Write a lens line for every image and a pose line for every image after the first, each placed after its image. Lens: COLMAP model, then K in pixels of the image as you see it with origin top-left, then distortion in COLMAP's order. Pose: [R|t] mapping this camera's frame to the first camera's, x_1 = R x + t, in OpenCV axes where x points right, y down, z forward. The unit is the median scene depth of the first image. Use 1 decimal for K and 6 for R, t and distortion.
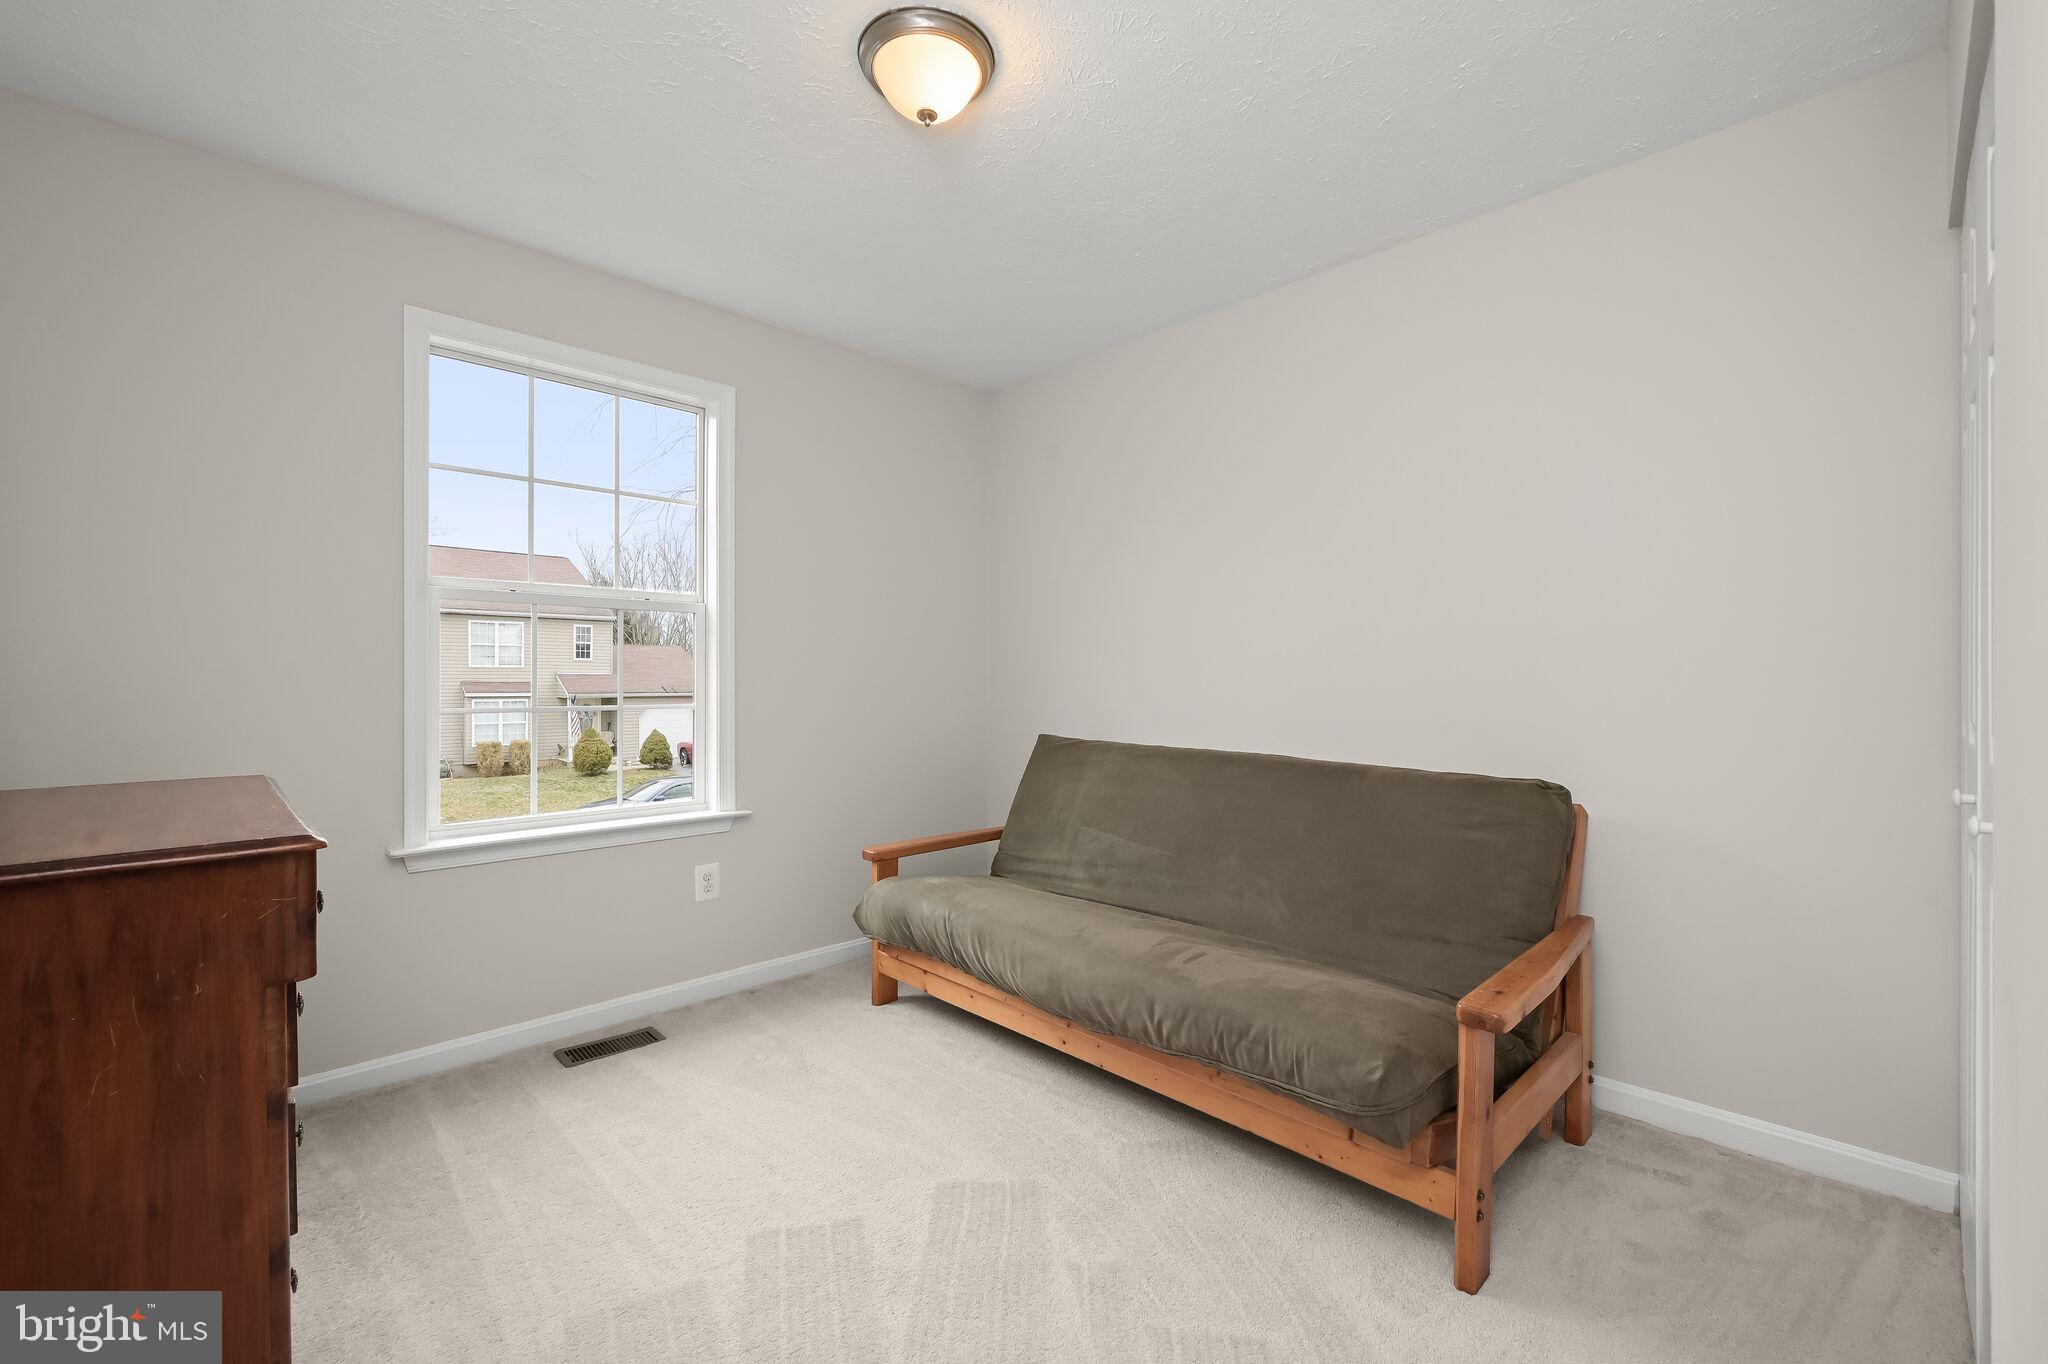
lens RADIAL K [[870.6, 0, 1024.3], [0, 870.6, 677.9], [0, 0, 1]] dist [-0.000815, 0.000030]
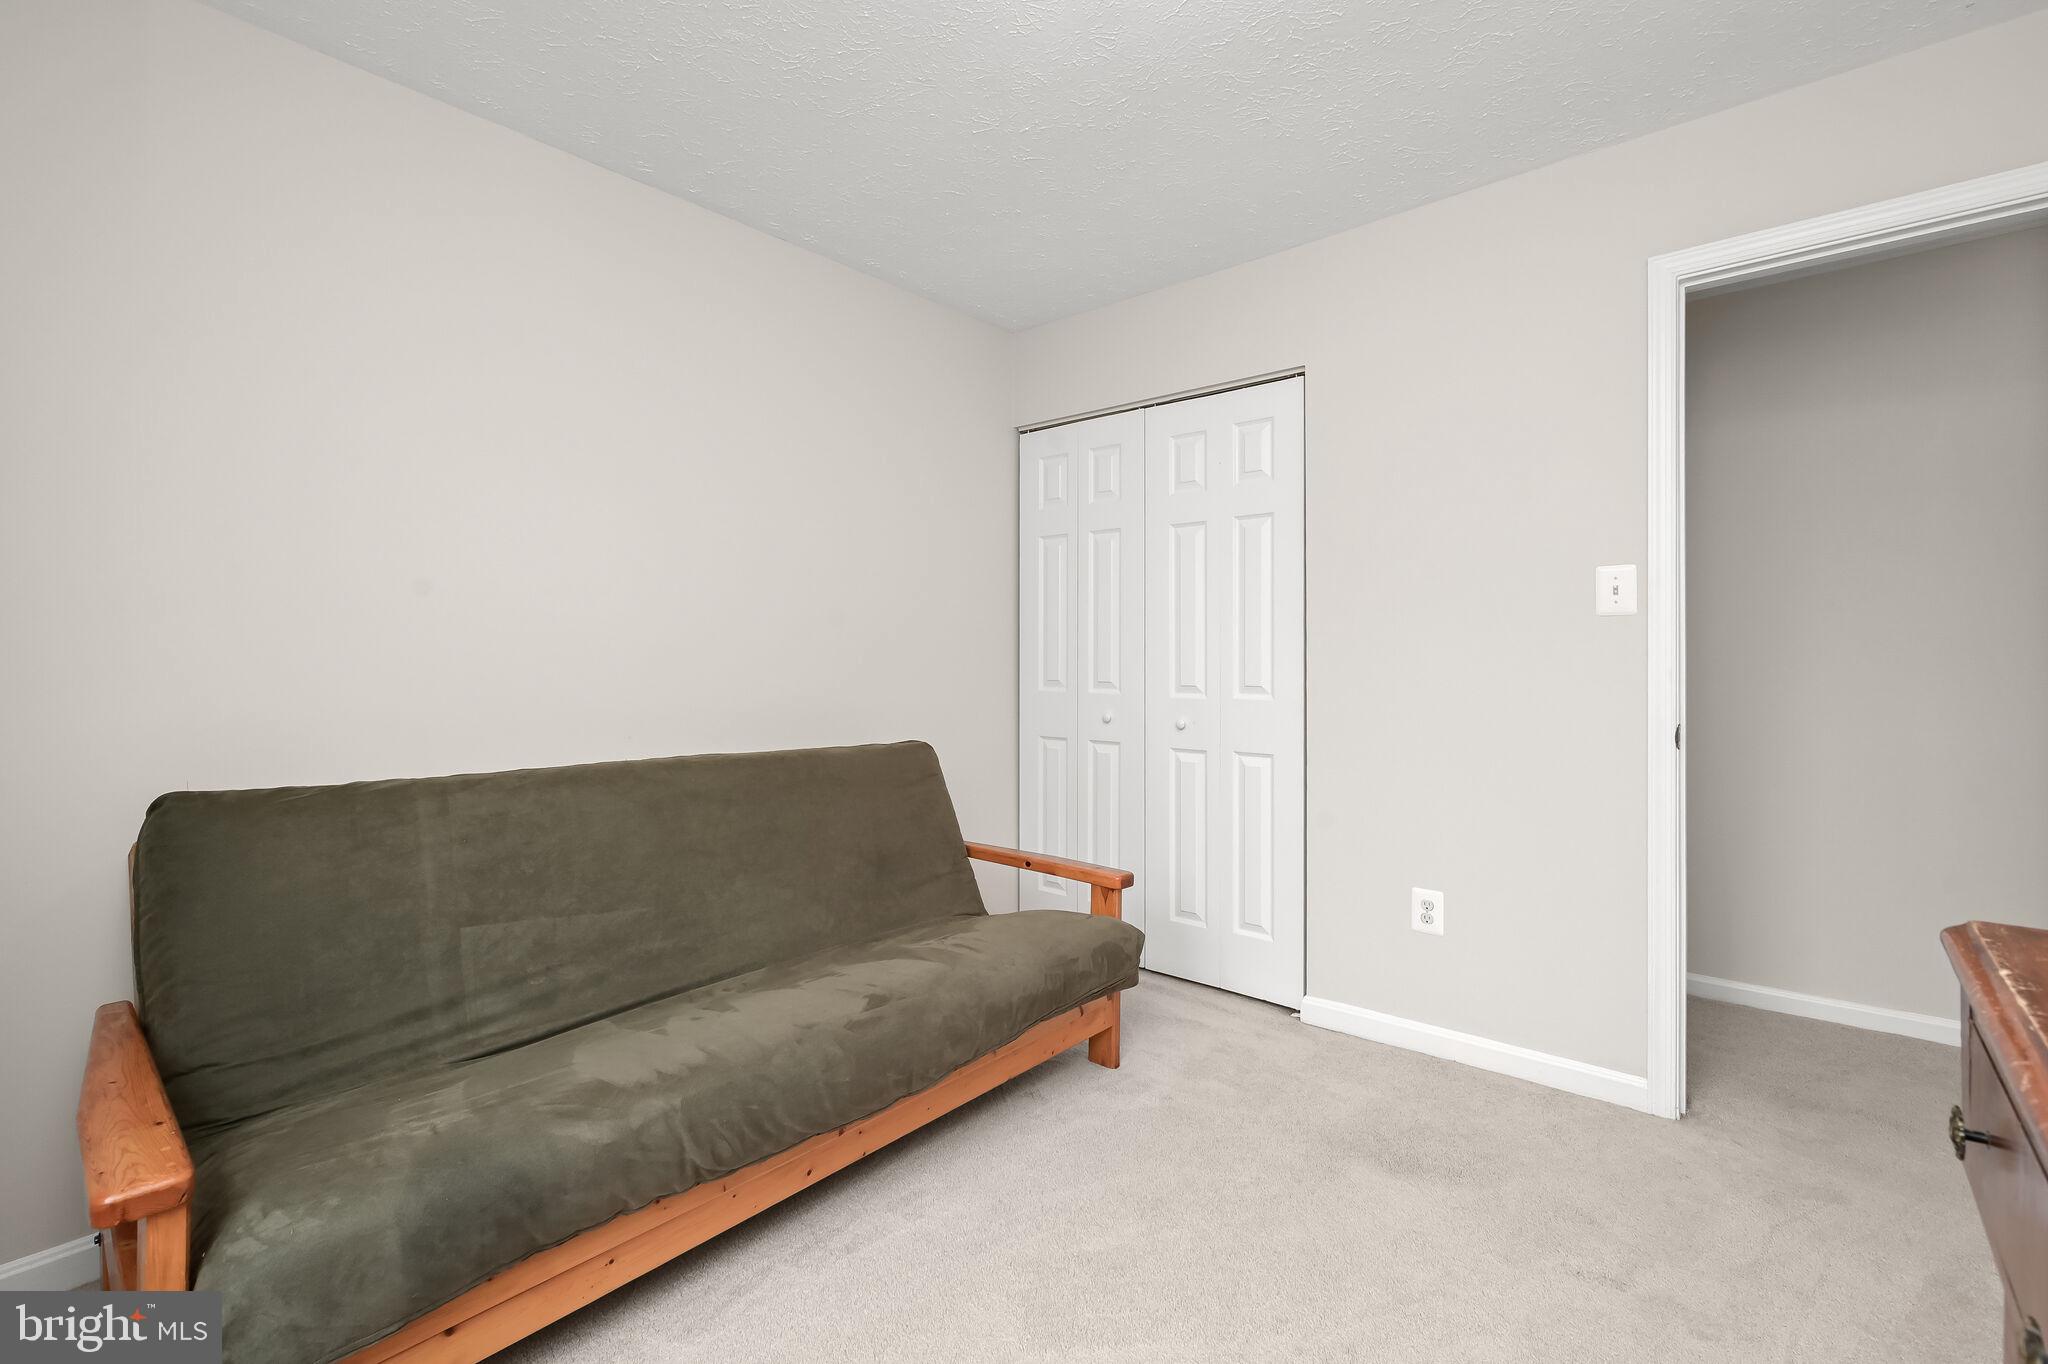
lens RADIAL K [[870.6, 0, 1024.3], [0, 870.6, 677.9], [0, 0, 1]] dist [-0.000815, 0.000030]
pose [[-0.087341, -0.013558, 0.996086, -0.411116], [0.002106, 0.999903, 0.013795, 0.000570], [-0.996176, 0.003303, -0.087304, 0.535884]]
